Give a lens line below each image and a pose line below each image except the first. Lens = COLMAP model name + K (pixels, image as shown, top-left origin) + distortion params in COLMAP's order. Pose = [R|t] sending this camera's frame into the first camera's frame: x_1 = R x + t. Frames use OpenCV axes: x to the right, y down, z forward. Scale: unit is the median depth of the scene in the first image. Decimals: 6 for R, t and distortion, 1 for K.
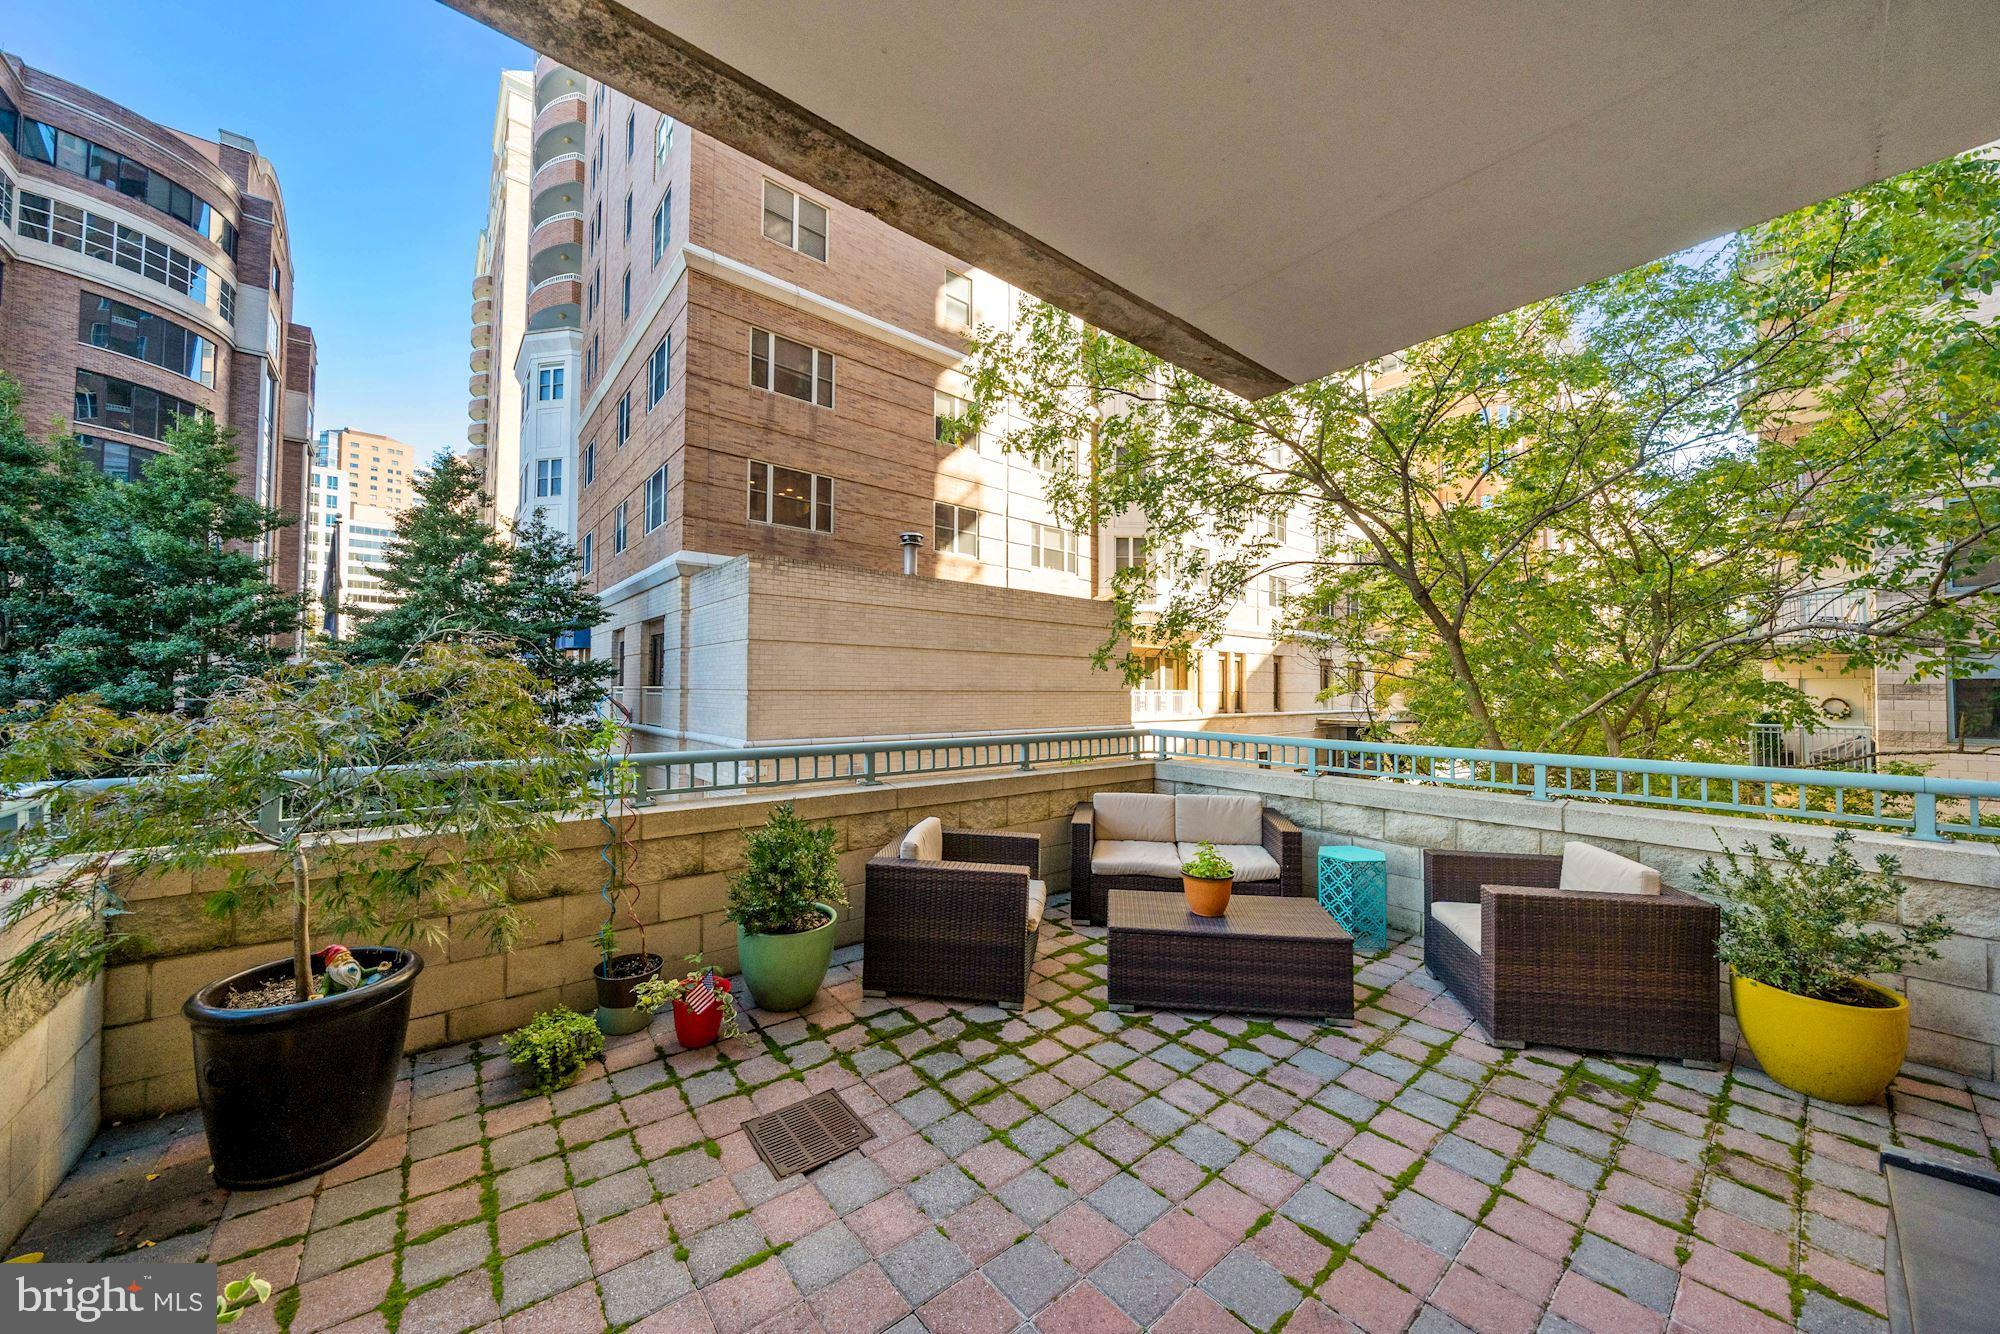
lens RADIAL K [[693.2, 0, 1001.4], [0, 693.2, 664.7], [0, 0, 1]] dist [-0.006729, 0.000915]
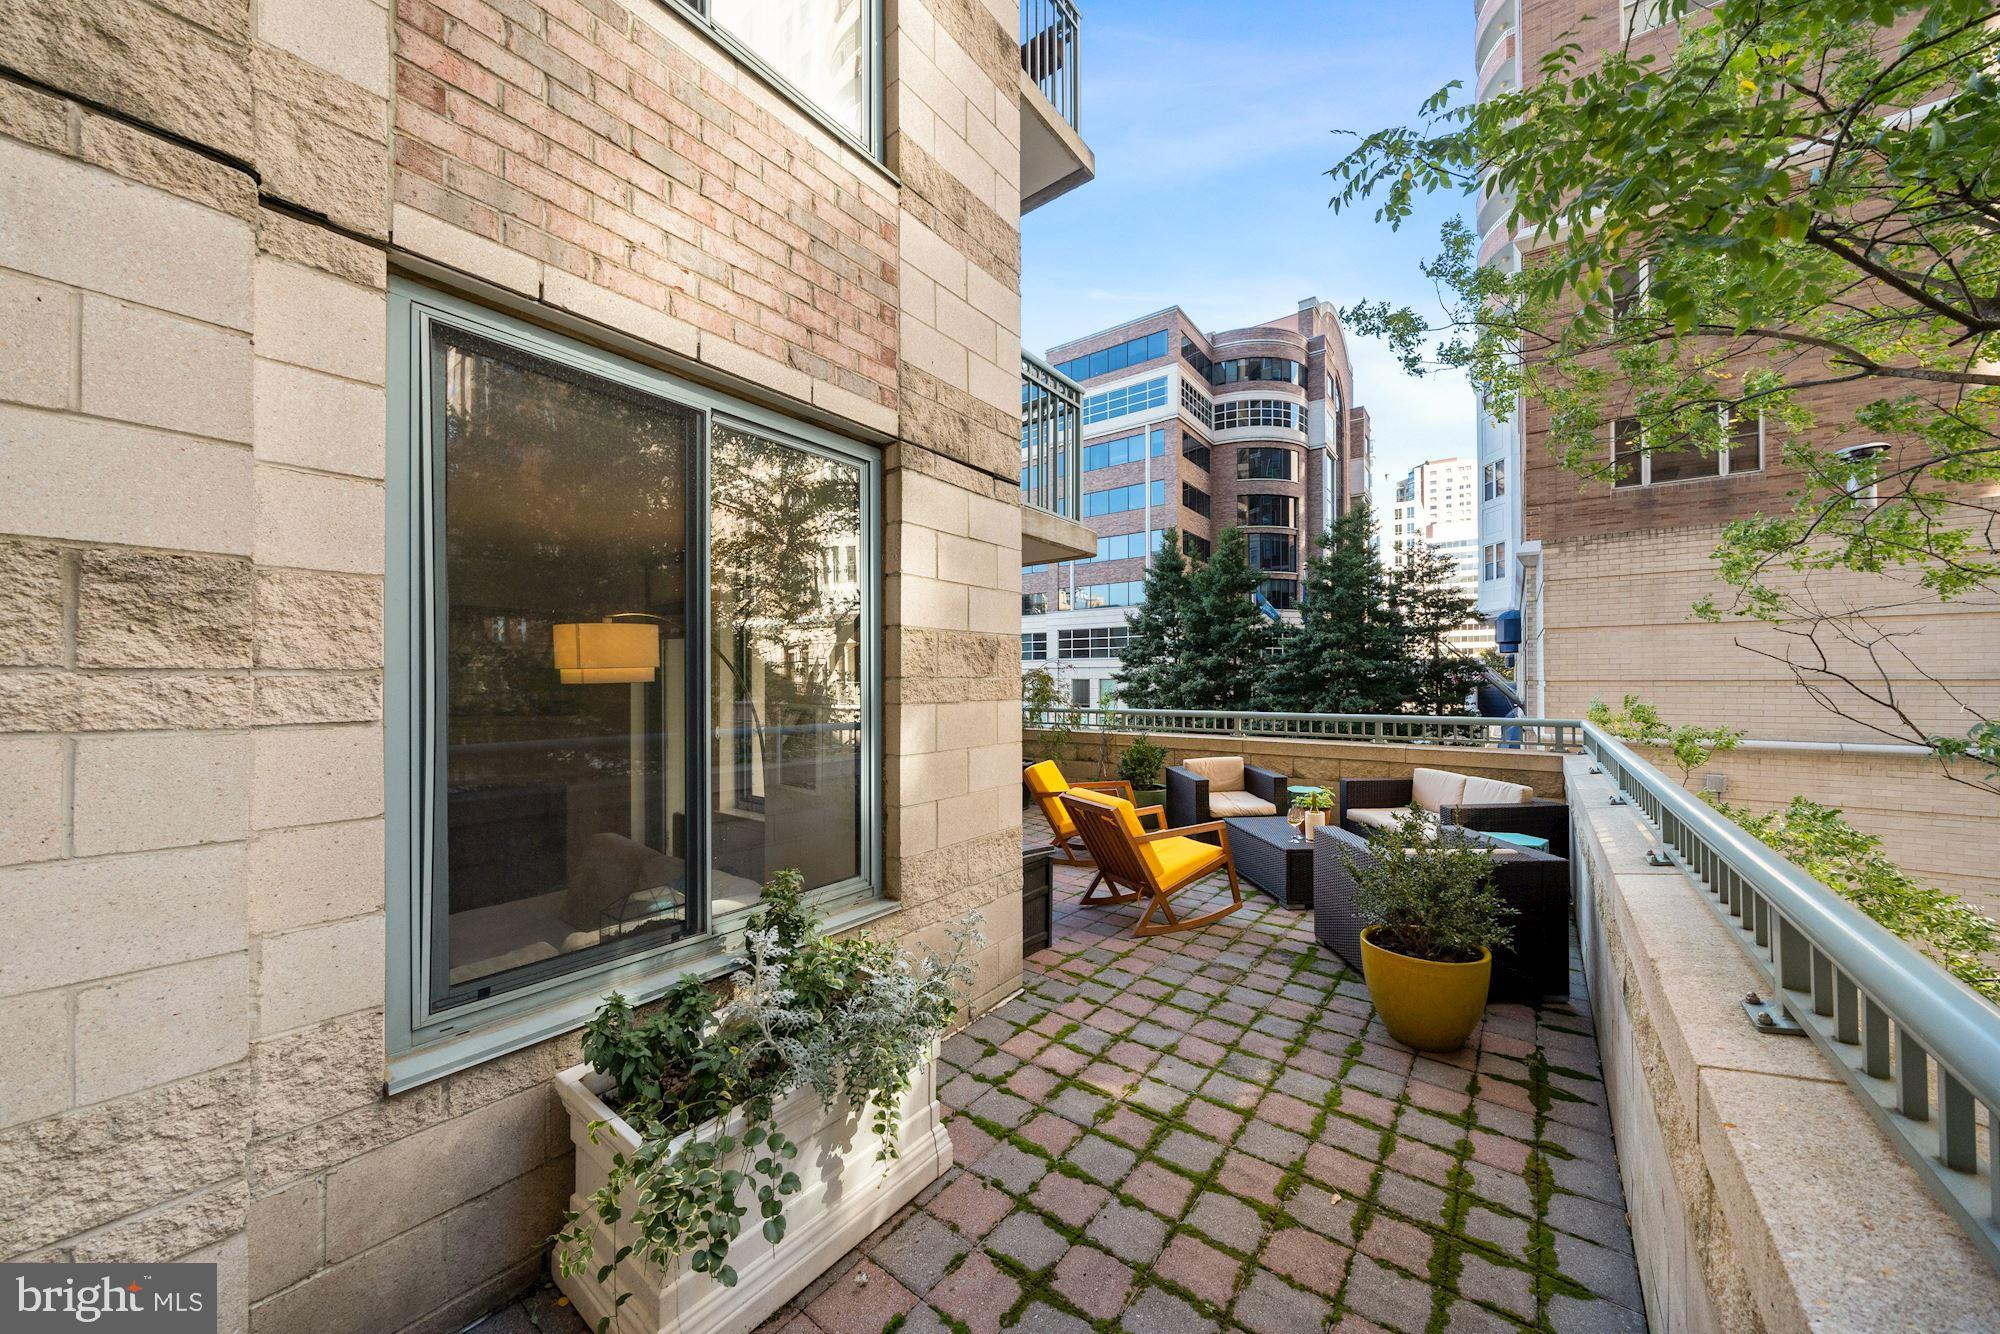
lens RADIAL K [[693.2, 0, 988.9], [0, 693.2, 671.4], [0, 0, 1]] dist [-0.006729, 0.000915]
pose [[0.207112, -0.020222, -0.978108, 1.677629], [0.038933, 0.999165, -0.012413, 0.017995], [0.977542, -0.035510, 0.207726, 0.096927]]
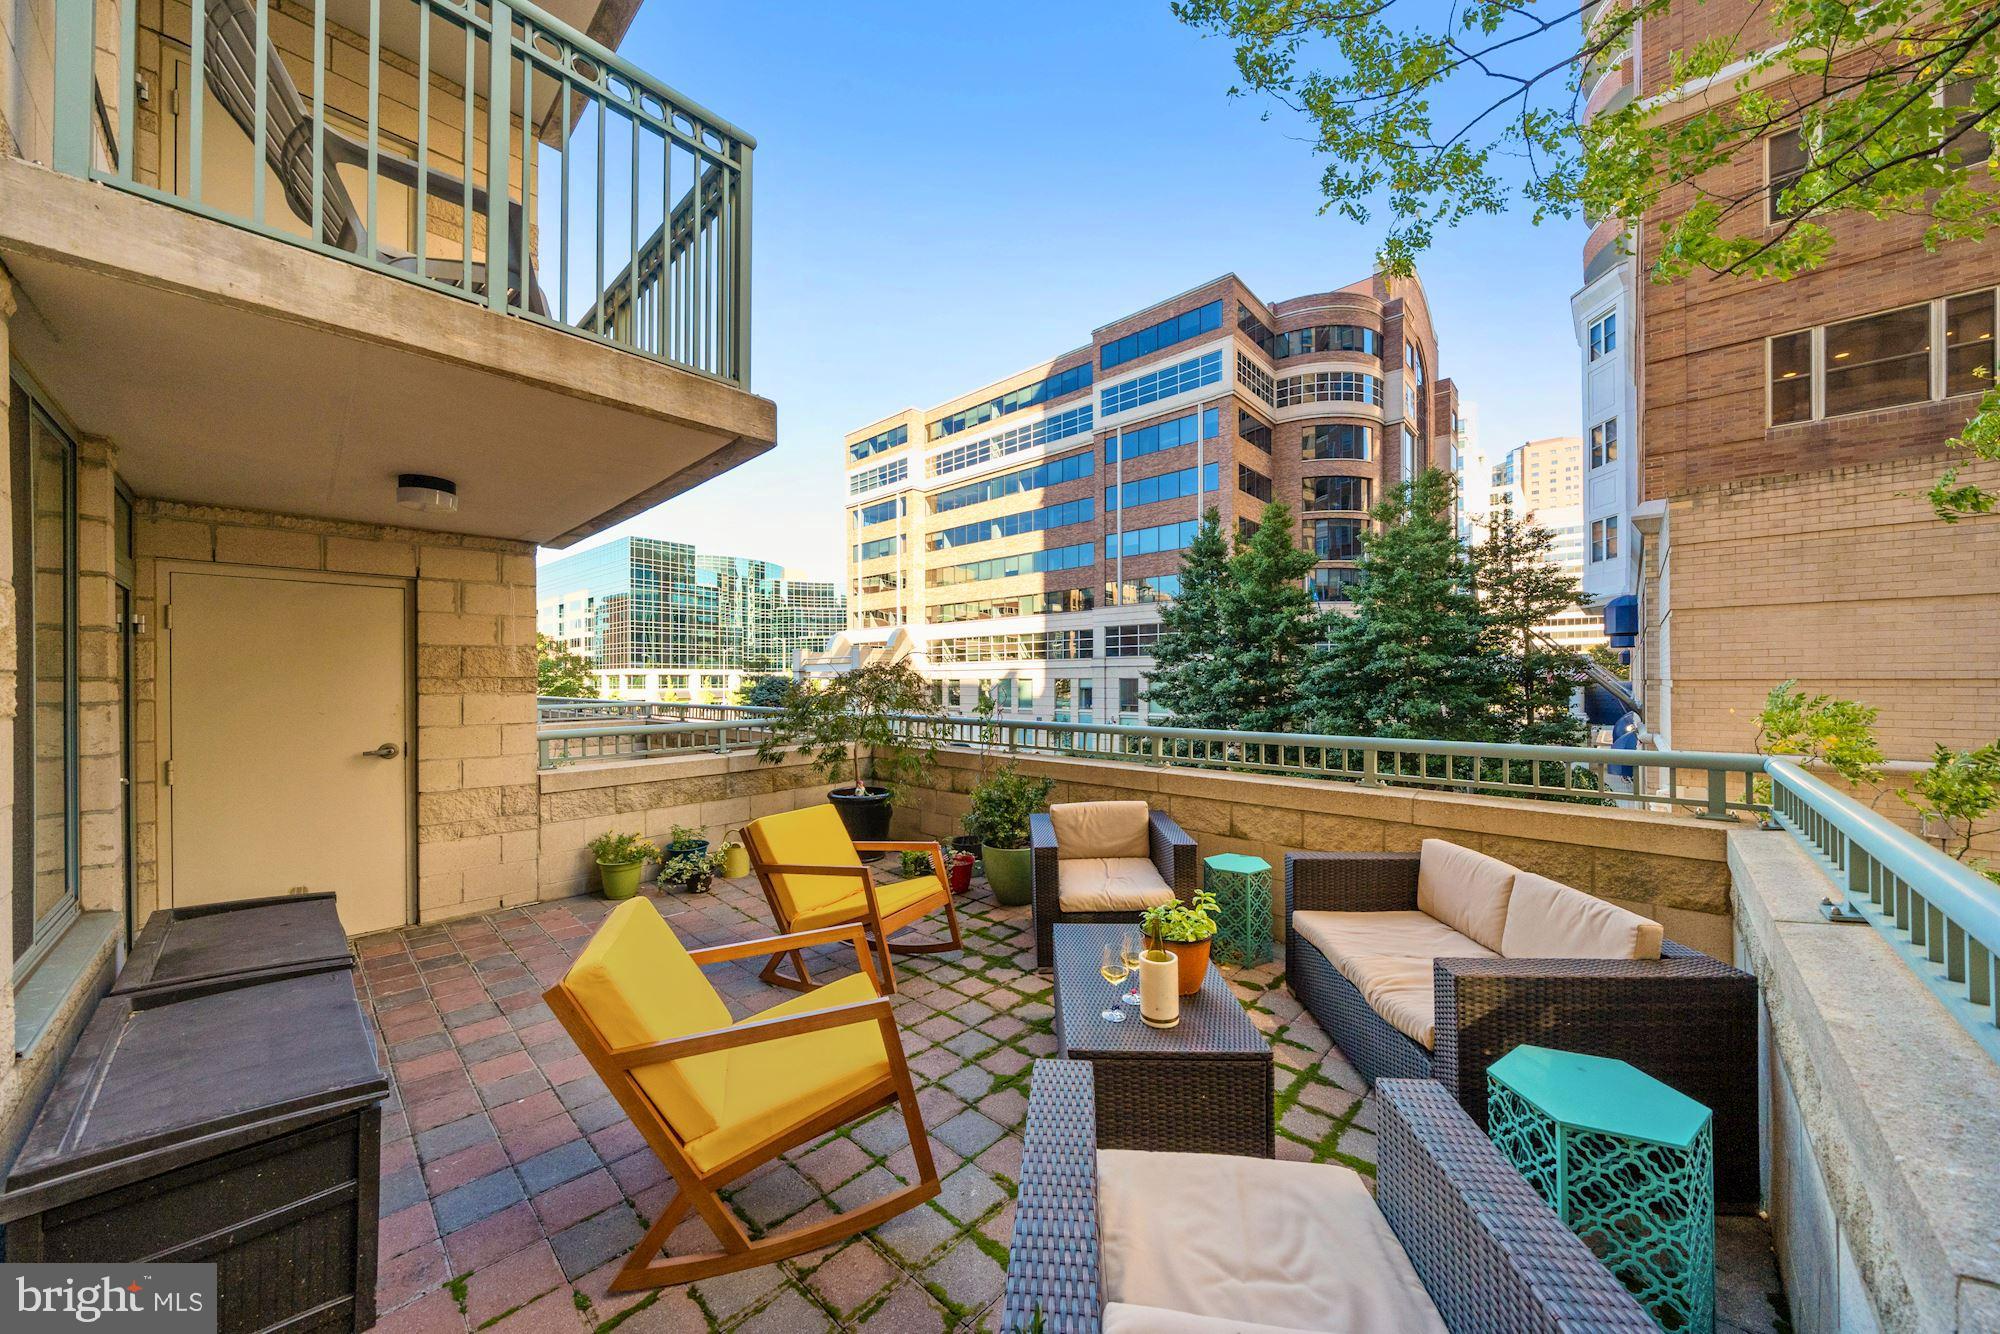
lens RADIAL K [[693.2, 0, 990.2], [0, 693.2, 671.4], [0, 0, 1]] dist [-0.006729, 0.000915]
pose [[0.109951, -0.019898, -0.993738, 1.078183], [0.038401, 0.999138, -0.015757, 0.044092], [0.993195, -0.036428, 0.110621, 0.806314]]
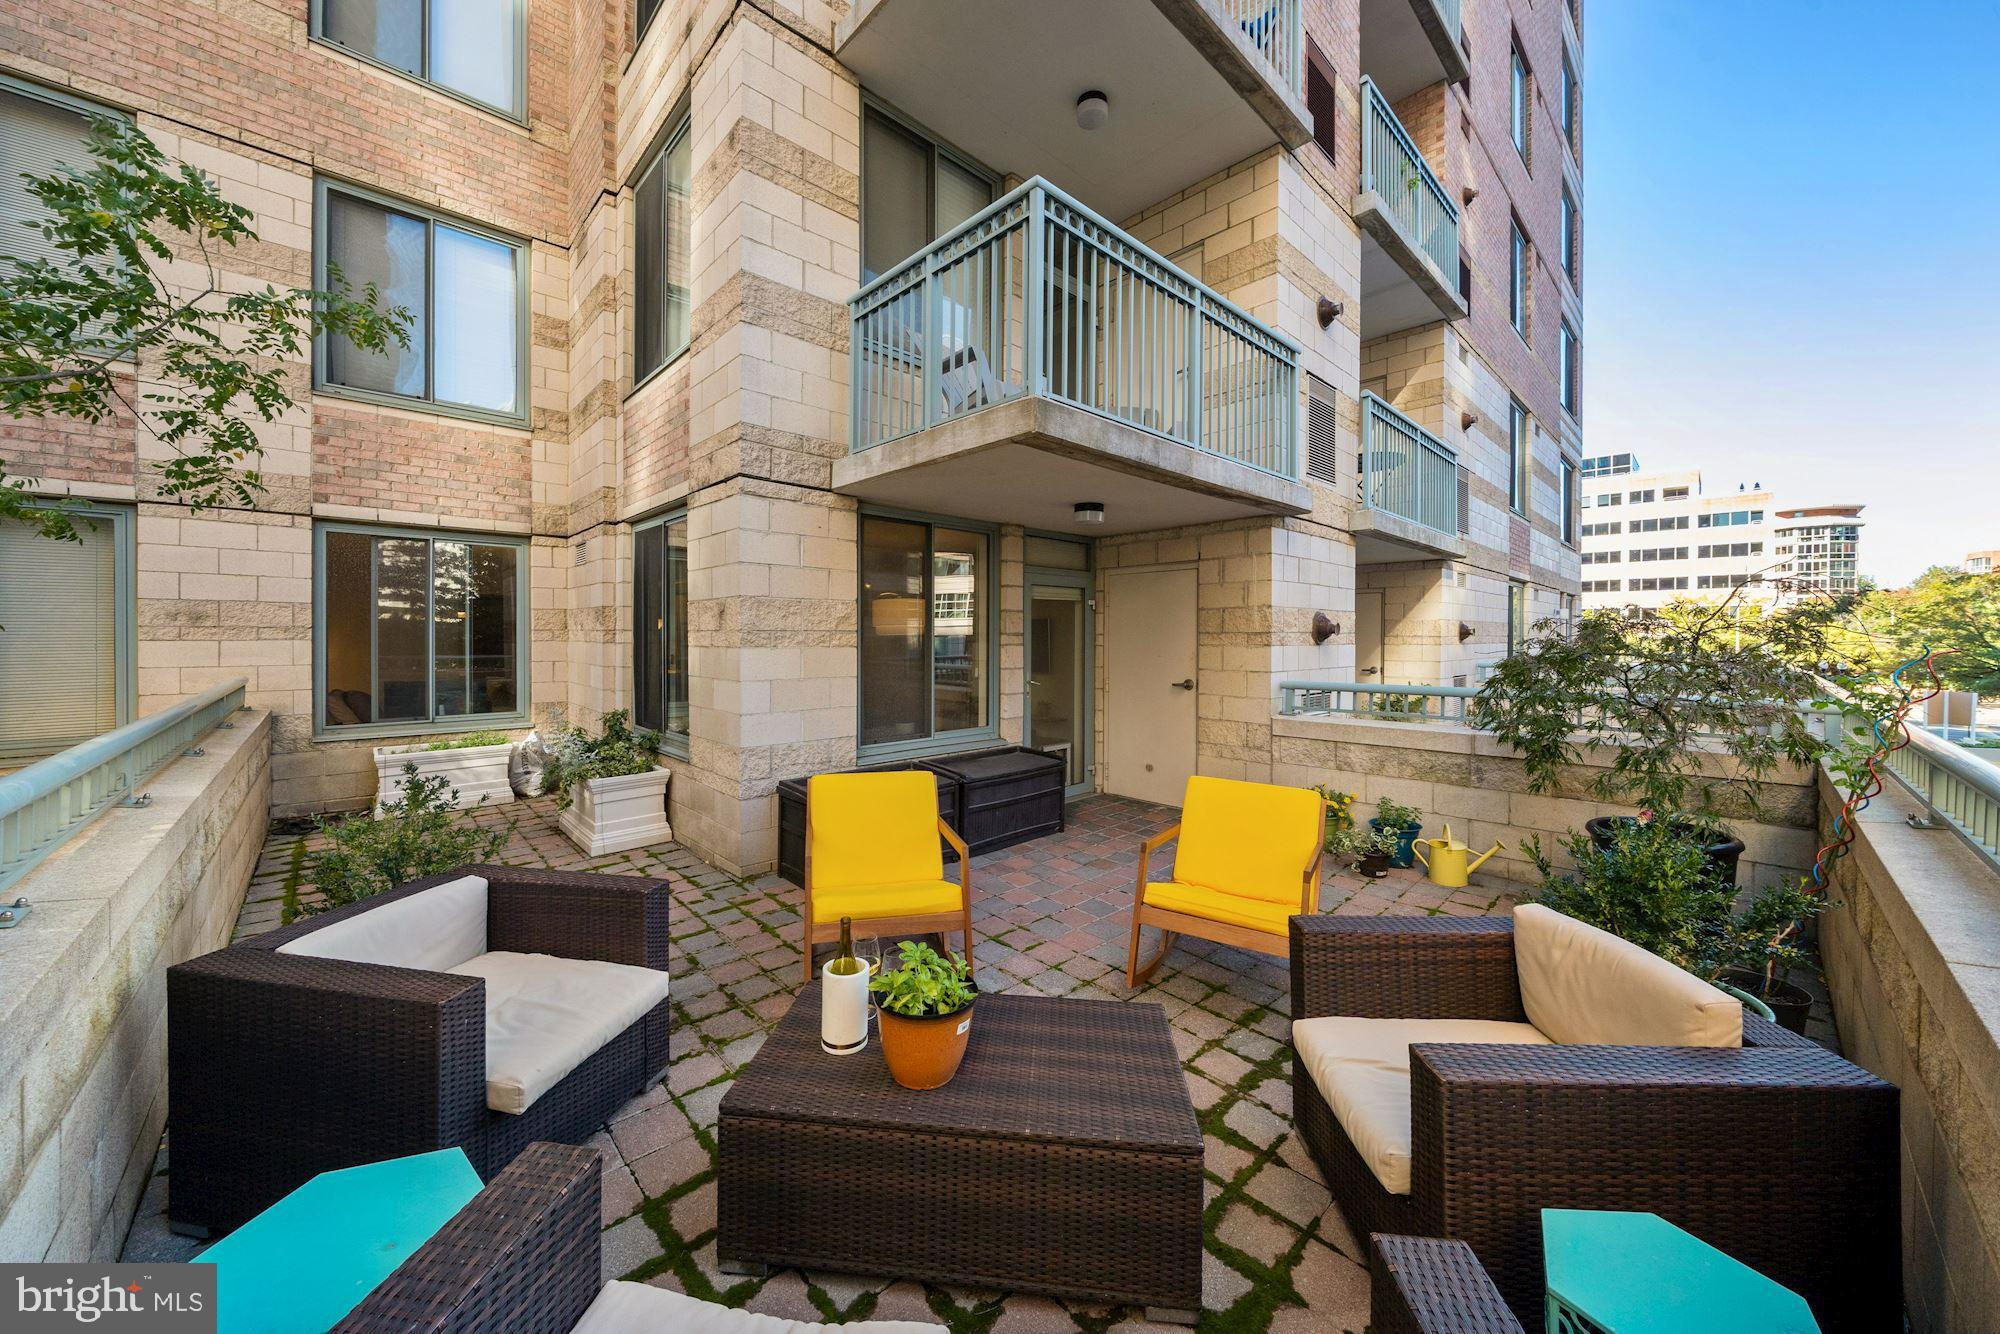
lens RADIAL K [[693.2, 0, 991.5], [0, 693.2, 637.1], [0, 0, 1]] dist [-0.006729, 0.000915]
pose [[-0.998244, -0.009687, -0.058445, 0.343548], [-0.007705, 0.999391, -0.034040, 0.067767], [0.058740, -0.033530, -0.997710, 1.597478]]
